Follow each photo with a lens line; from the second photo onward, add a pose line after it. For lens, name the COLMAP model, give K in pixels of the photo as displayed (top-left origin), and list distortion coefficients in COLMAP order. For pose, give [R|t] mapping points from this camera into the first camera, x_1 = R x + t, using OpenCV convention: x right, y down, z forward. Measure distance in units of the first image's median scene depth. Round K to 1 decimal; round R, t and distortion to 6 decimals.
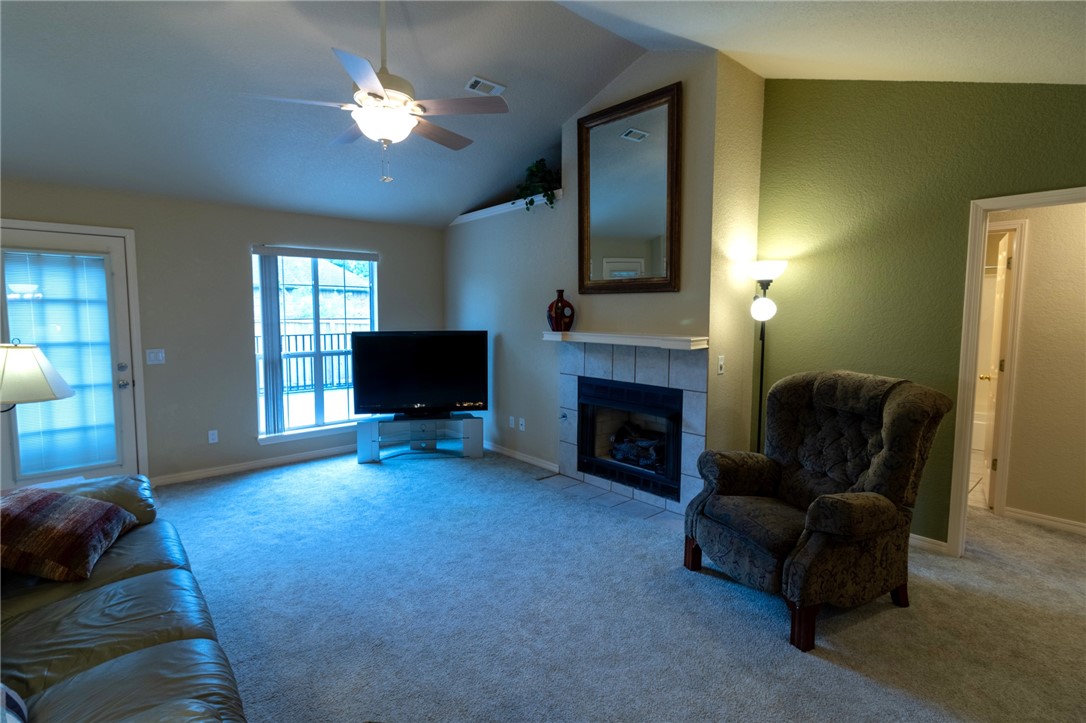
lens RADIAL K [[531.2, 0, 533.1], [0, 531.2, 353.3], [0, 0, 1]] dist [-0.001177, 0.000329]
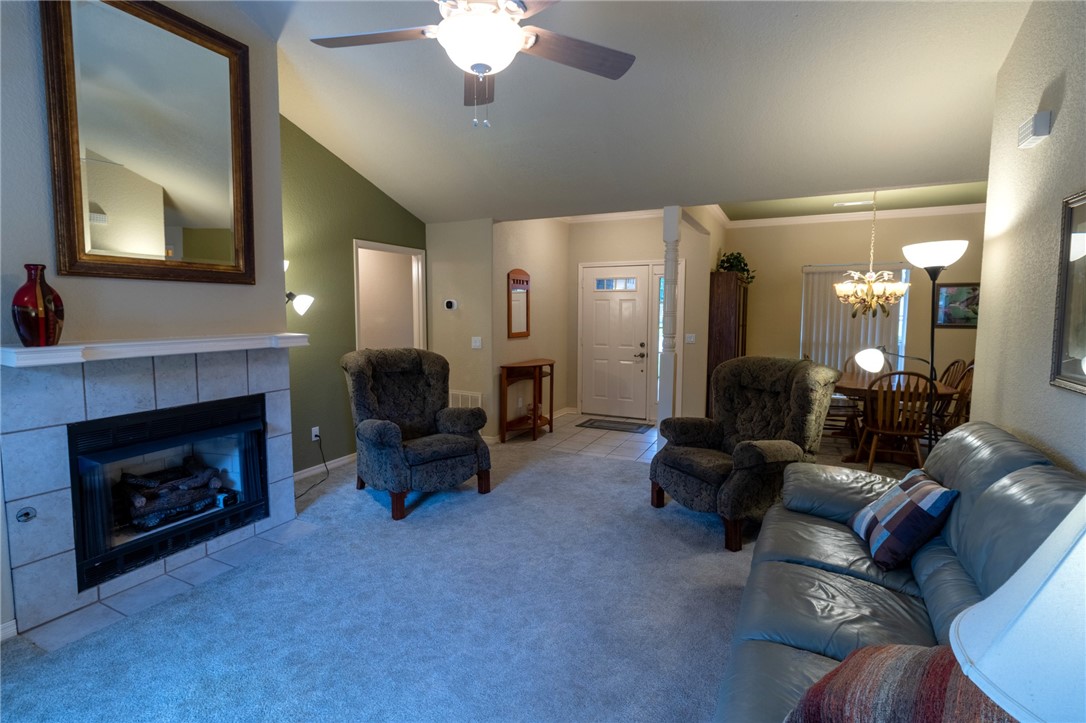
lens RADIAL K [[531.2, 0, 533.1], [0, 531.2, 353.3], [0, 0, 1]] dist [-0.001177, 0.000329]
pose [[-0.386557, -0.082236, 0.918592, -0.644283], [0.071862, 0.990303, 0.118896, -0.065390], [-0.919461, 0.111972, -0.376899, 0.809211]]
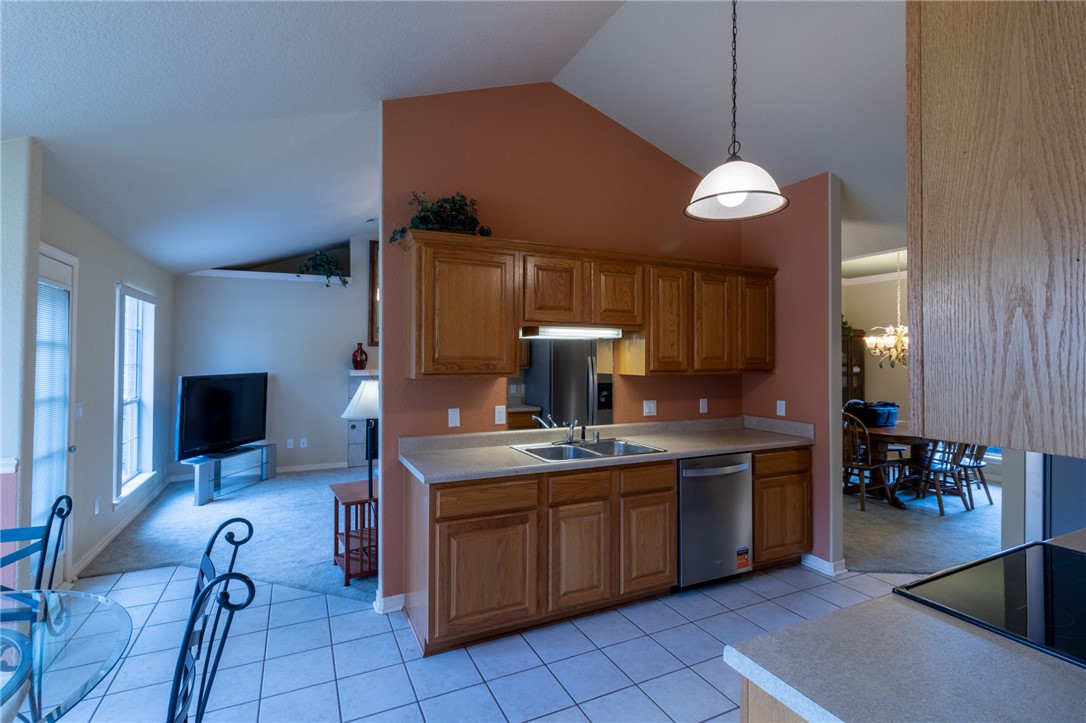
lens RADIAL K [[515.3, 0, 536.7], [0, 515.3, 350.9], [0, 0, 1]] dist [0.000016, 0.001441]
pose [[0.258041, 0.014266, 0.966029, -1.349908], [0.074281, 0.996638, -0.034559, -0.006857], [-0.963274, 0.080676, 0.256114, 0.124784]]
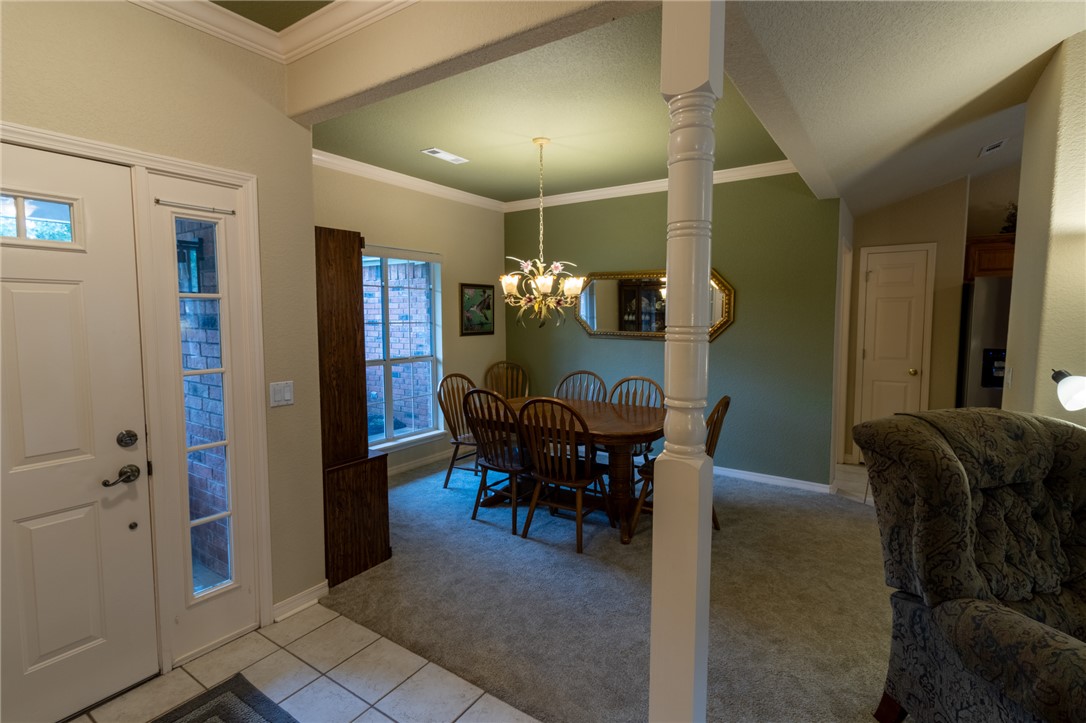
lens RADIAL K [[515.3, 0, 536.7], [0, 515.3, 350.9], [0, 0, 1]] dist [0.000016, 0.001441]
pose [[-0.966458, 0.015891, -0.256334, 0.493076], [-0.023660, 0.988331, 0.150474, -0.029248], [0.255734, 0.151491, -0.954804, 0.404849]]
